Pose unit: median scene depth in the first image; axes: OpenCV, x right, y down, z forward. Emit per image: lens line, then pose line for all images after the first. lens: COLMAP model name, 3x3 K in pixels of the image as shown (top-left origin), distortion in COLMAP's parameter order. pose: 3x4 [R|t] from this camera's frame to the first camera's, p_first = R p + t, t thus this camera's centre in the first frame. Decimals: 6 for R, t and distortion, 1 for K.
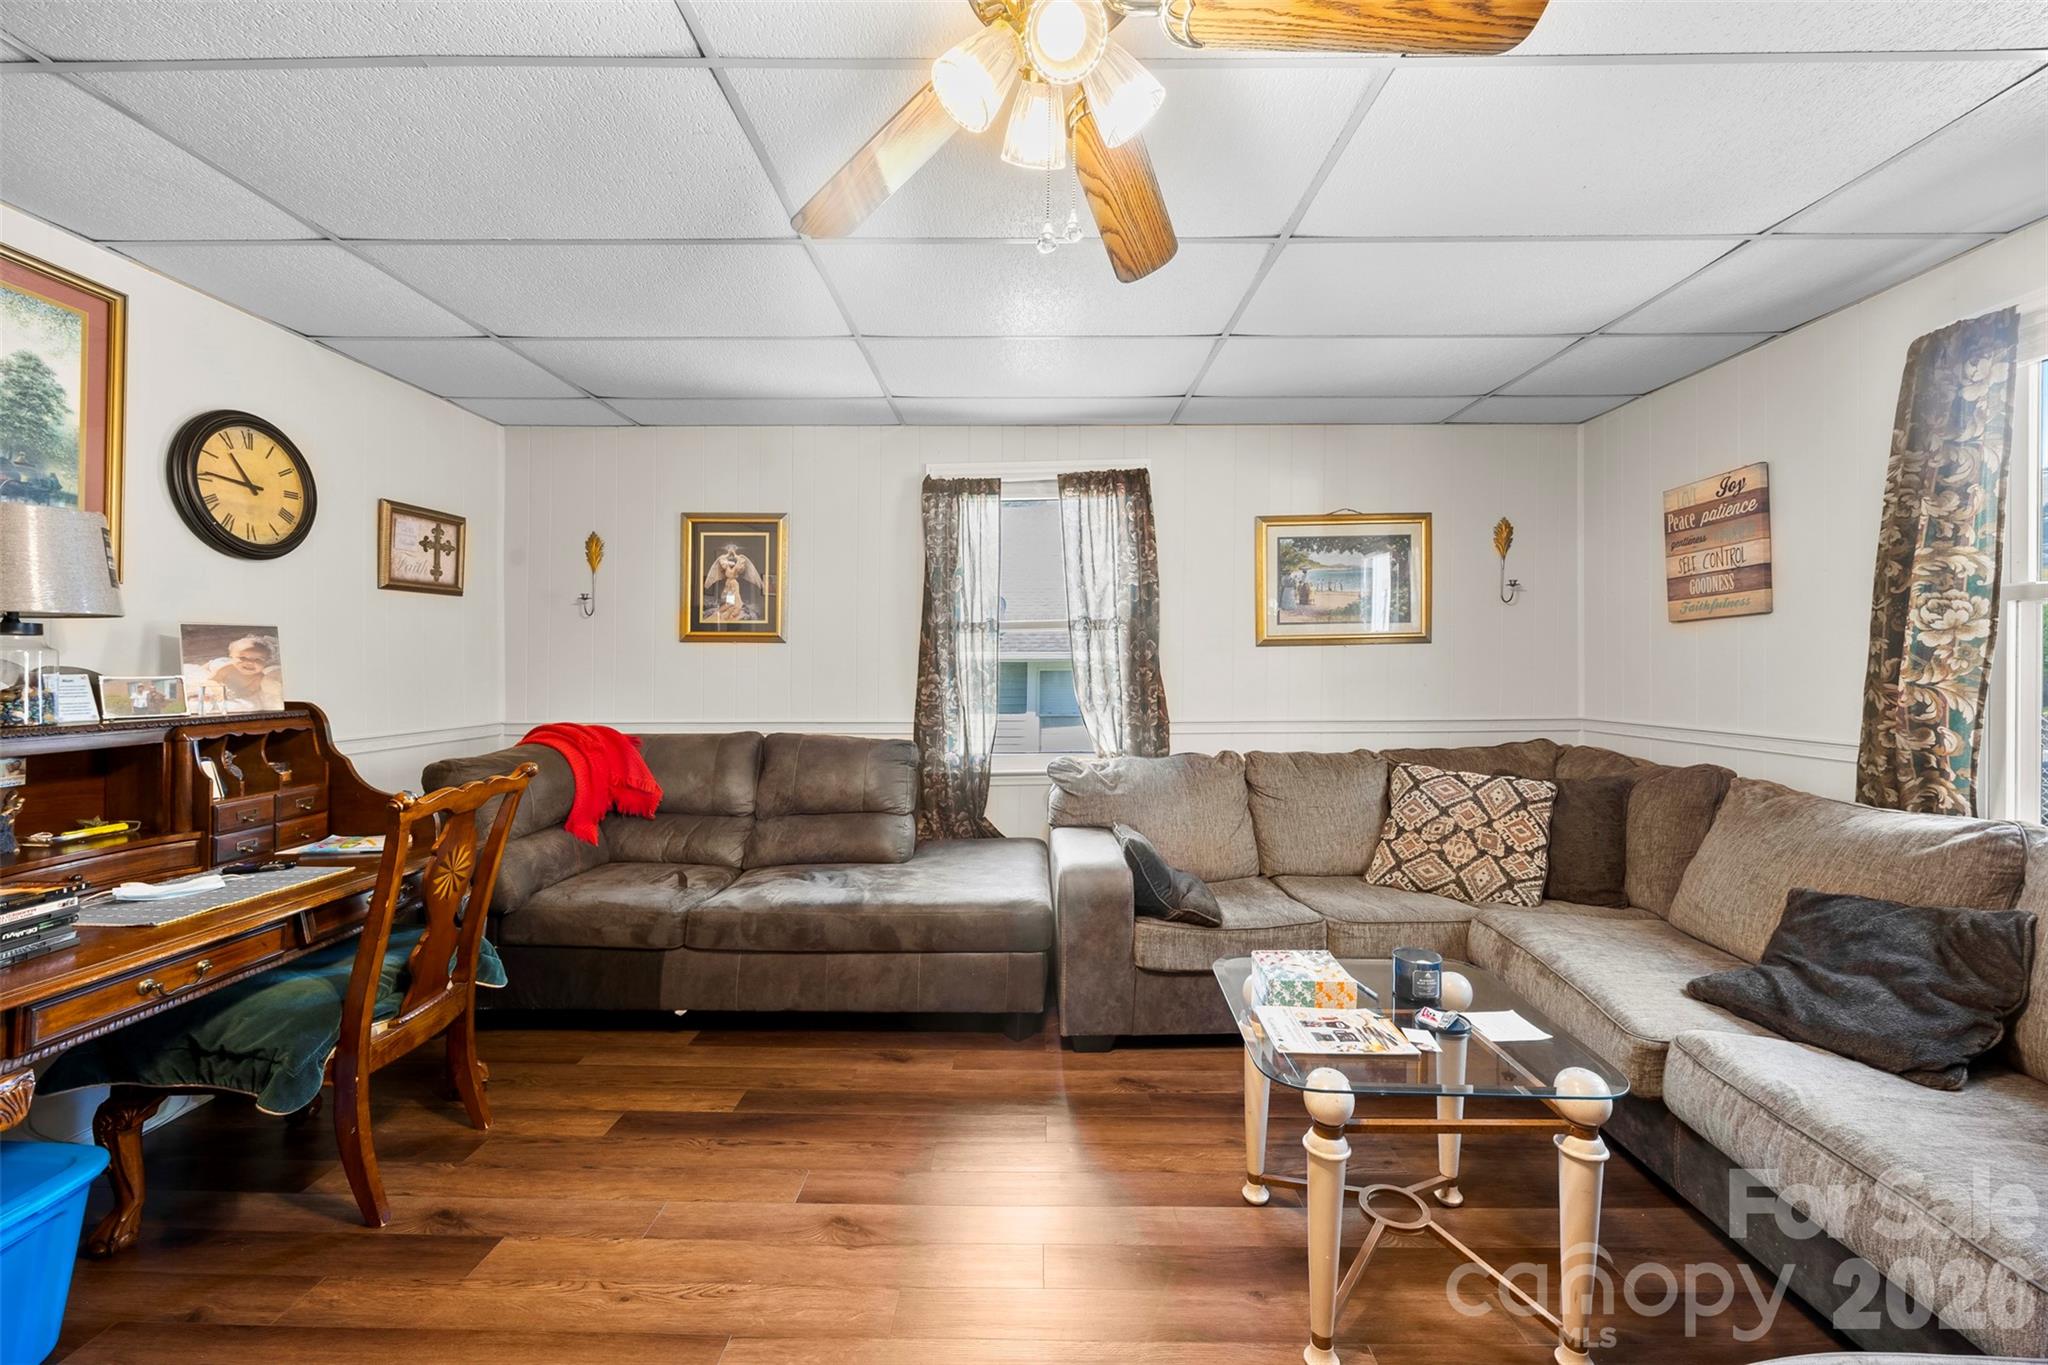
lens RADIAL K [[795.3, 0, 1035.0], [0, 795.3, 664.7], [0, 0, 1]] dist [-0.005124, 0.000642]
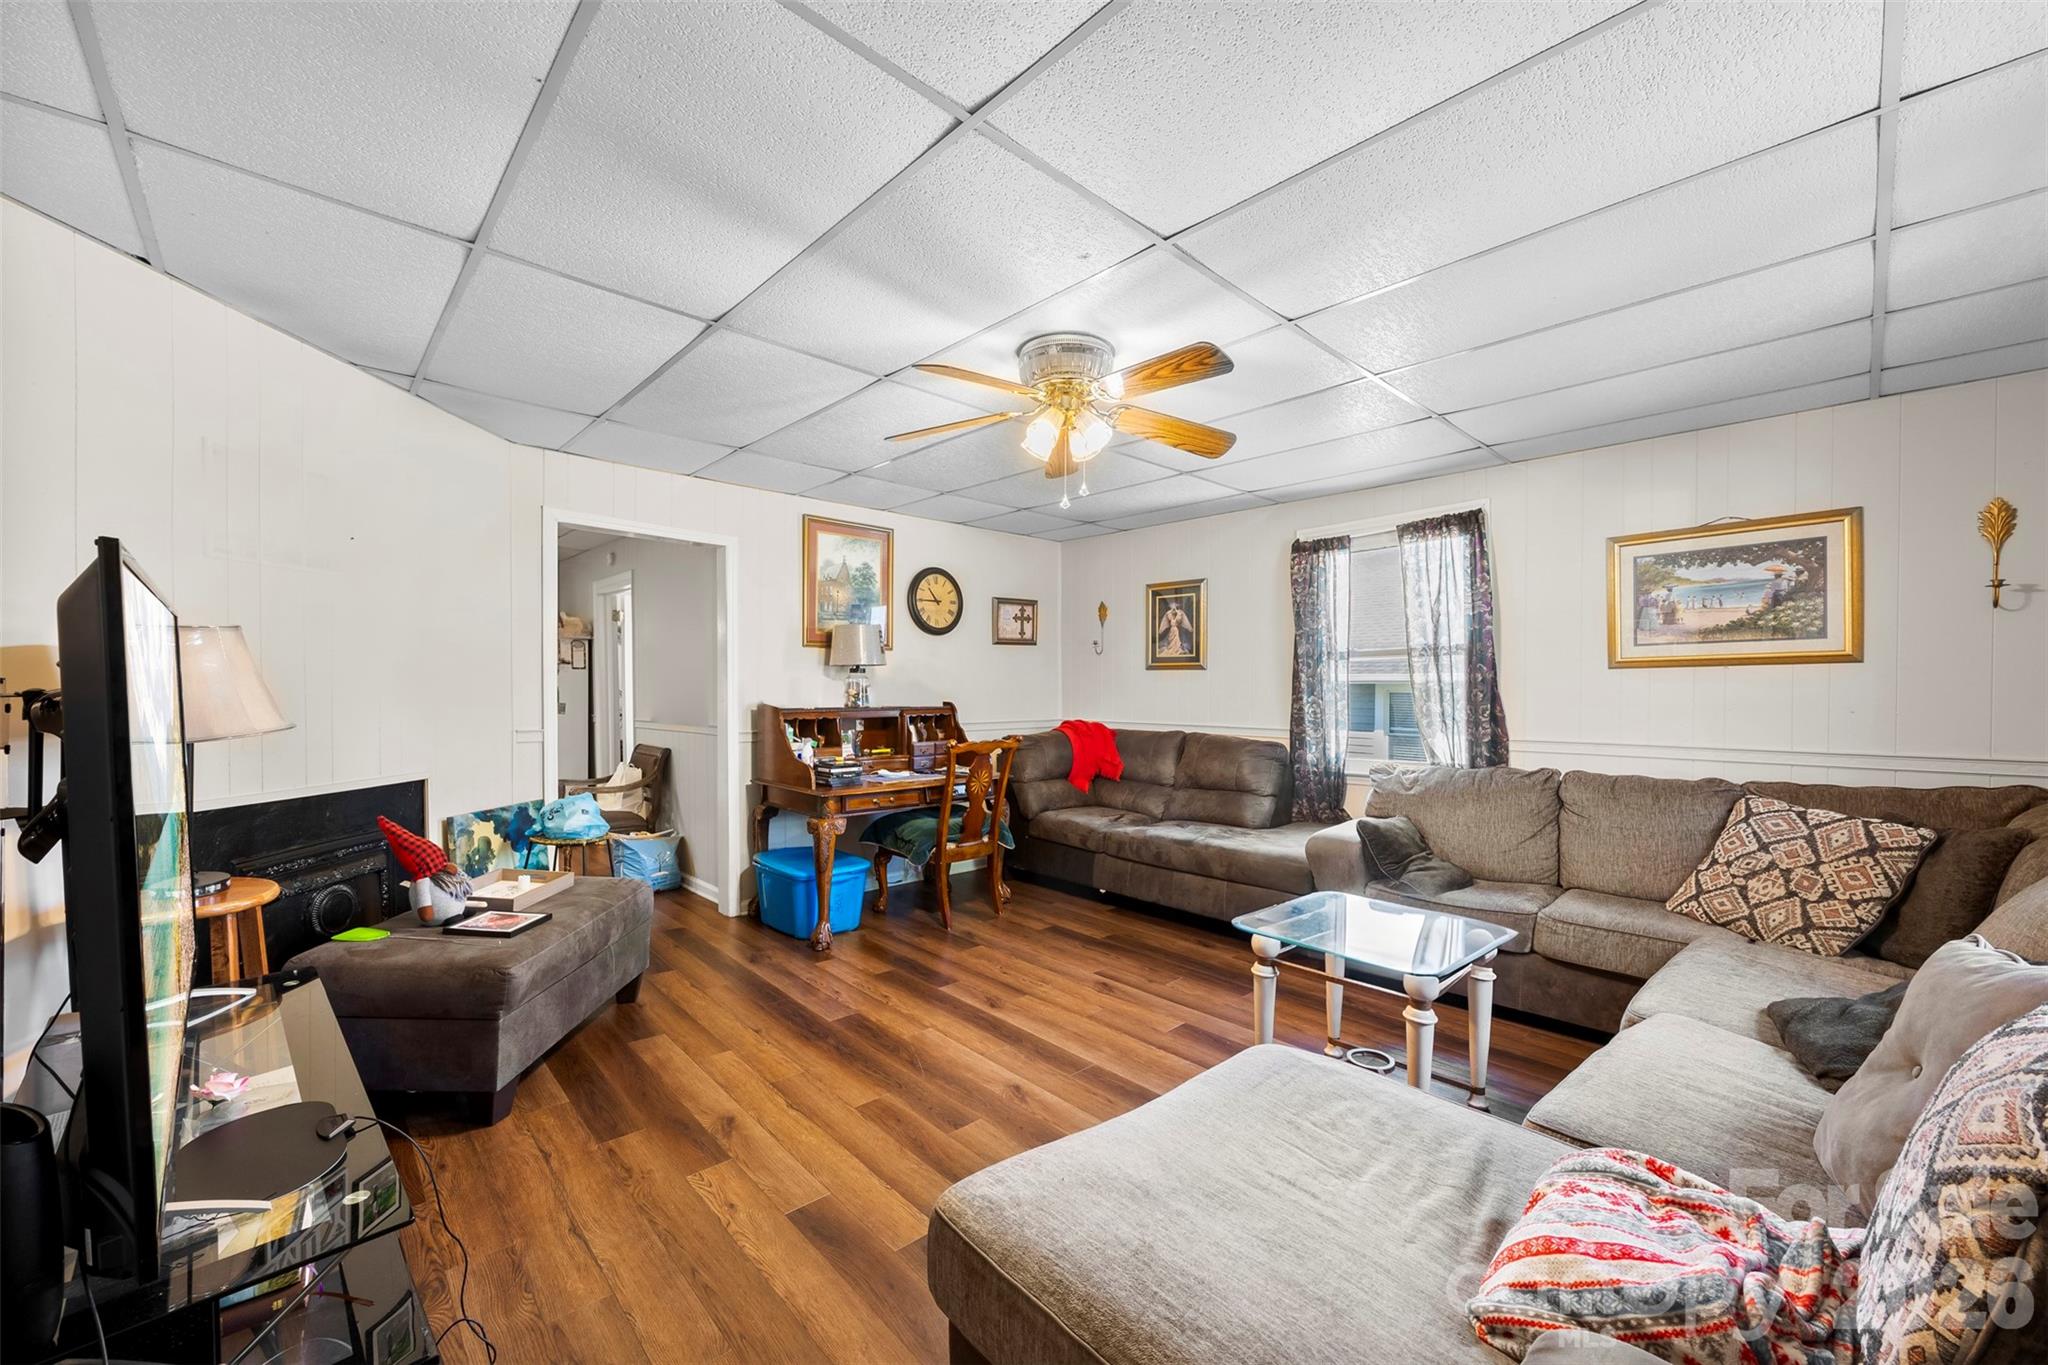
lens RADIAL K [[795.3, 0, 1028.4], [0, 795.3, 697.2], [0, 0, 1]] dist [-0.005124, 0.000642]
pose [[0.694299, 0.014452, -0.719541, 0.604334], [-0.003388, 0.999853, 0.016813, -0.001887], [0.719679, -0.009235, 0.694246, -0.262195]]
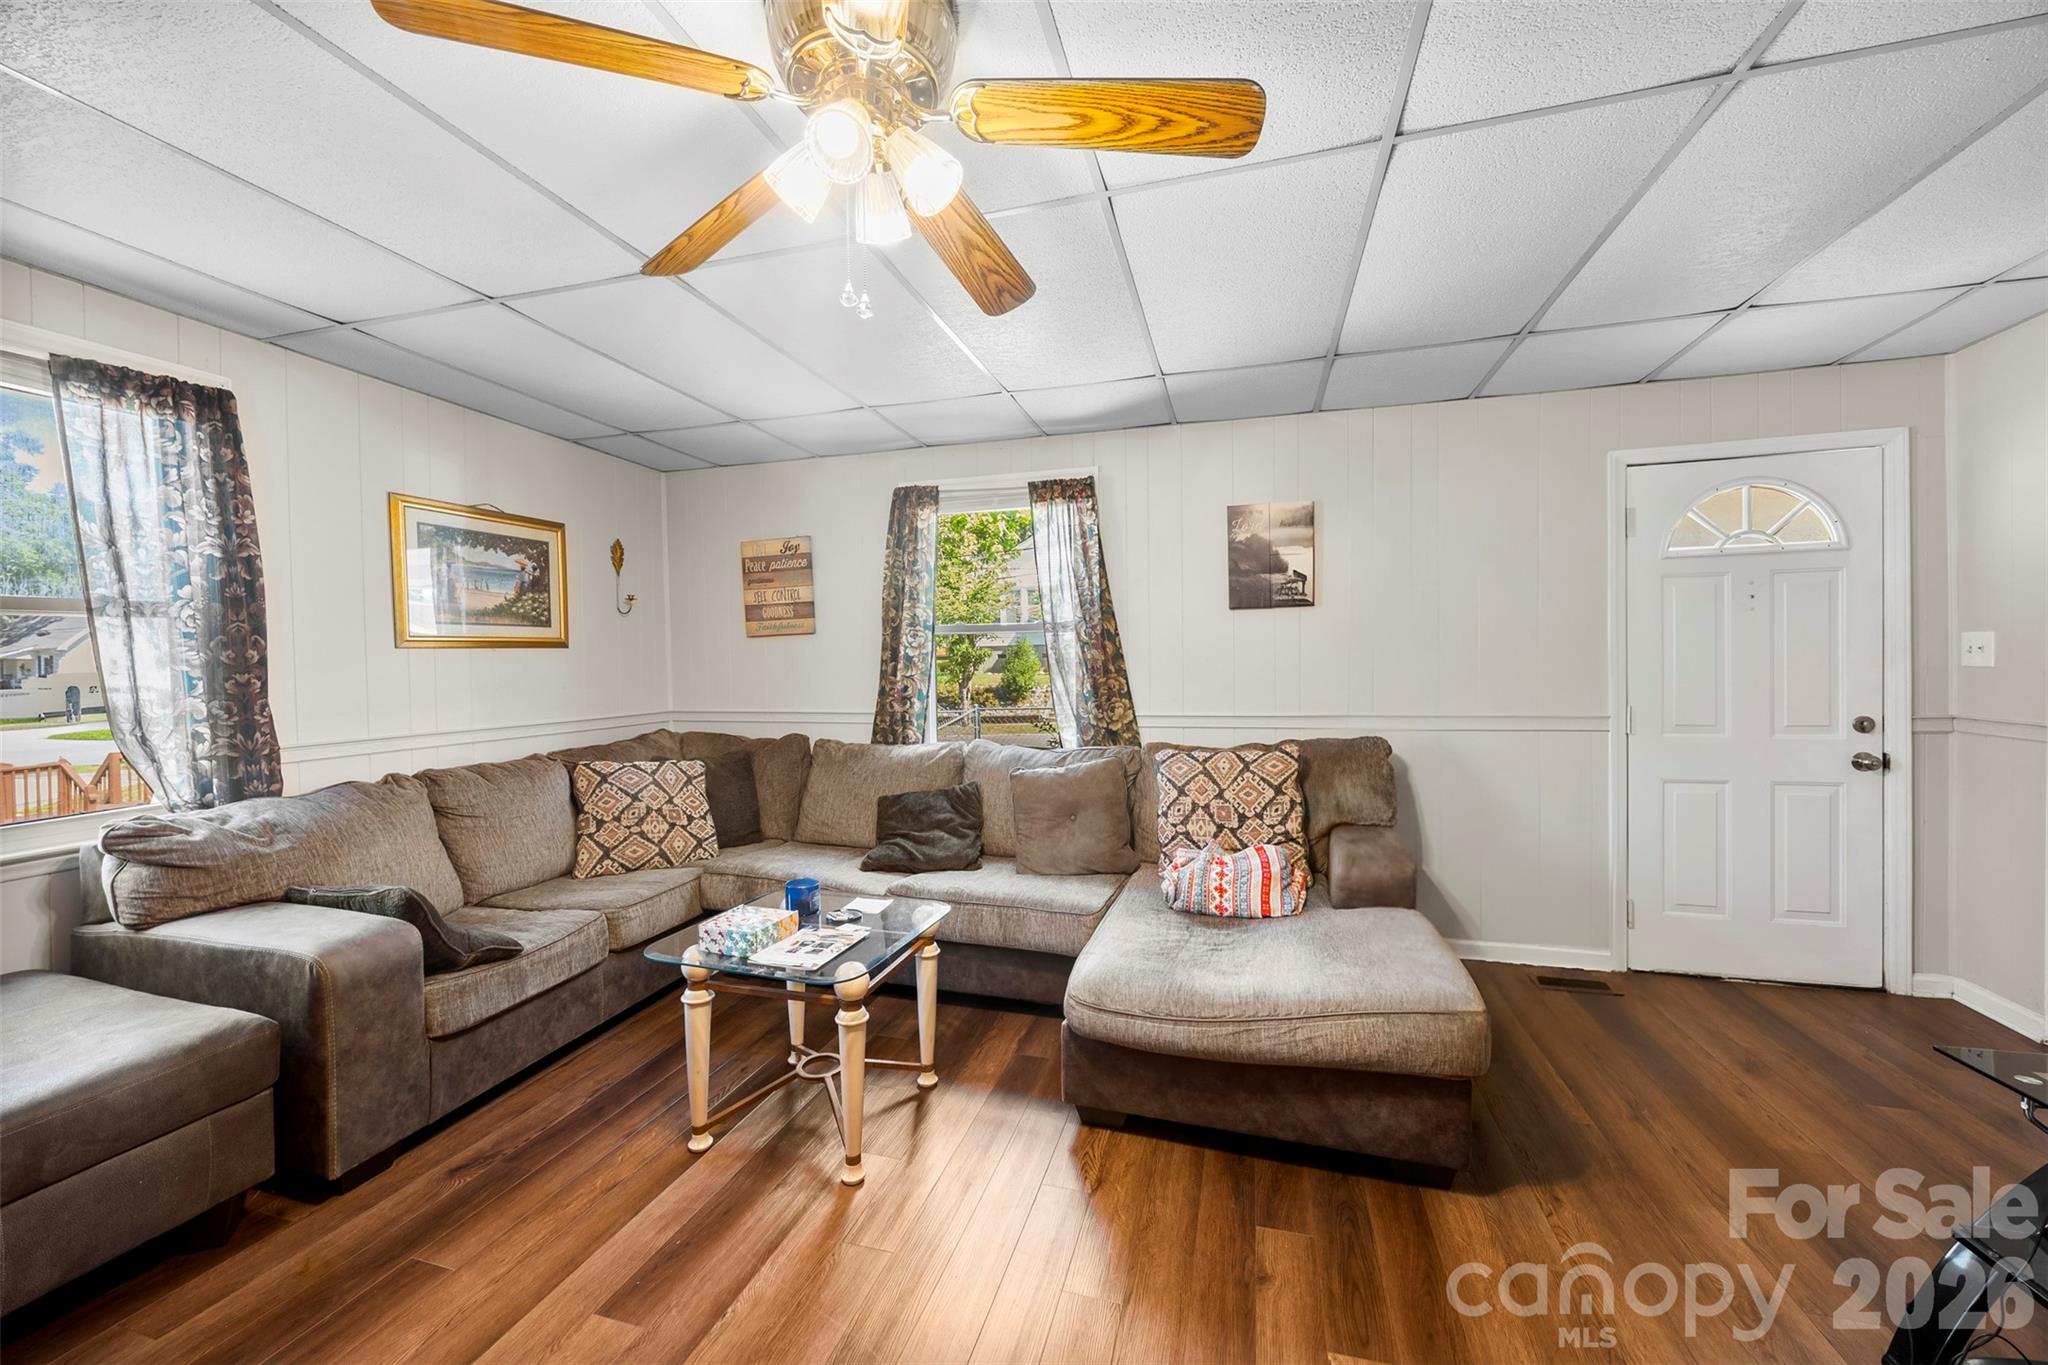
lens RADIAL K [[795.3, 0, 1002.8], [0, 795.3, 684.1], [0, 0, 1]] dist [-0.005124, 0.000642]
pose [[0.274700, -0.023741, 0.961237, -0.442353], [0.008675, 0.999716, 0.022212, 0.002722], [-0.961491, 0.002238, 0.274828, 0.192537]]
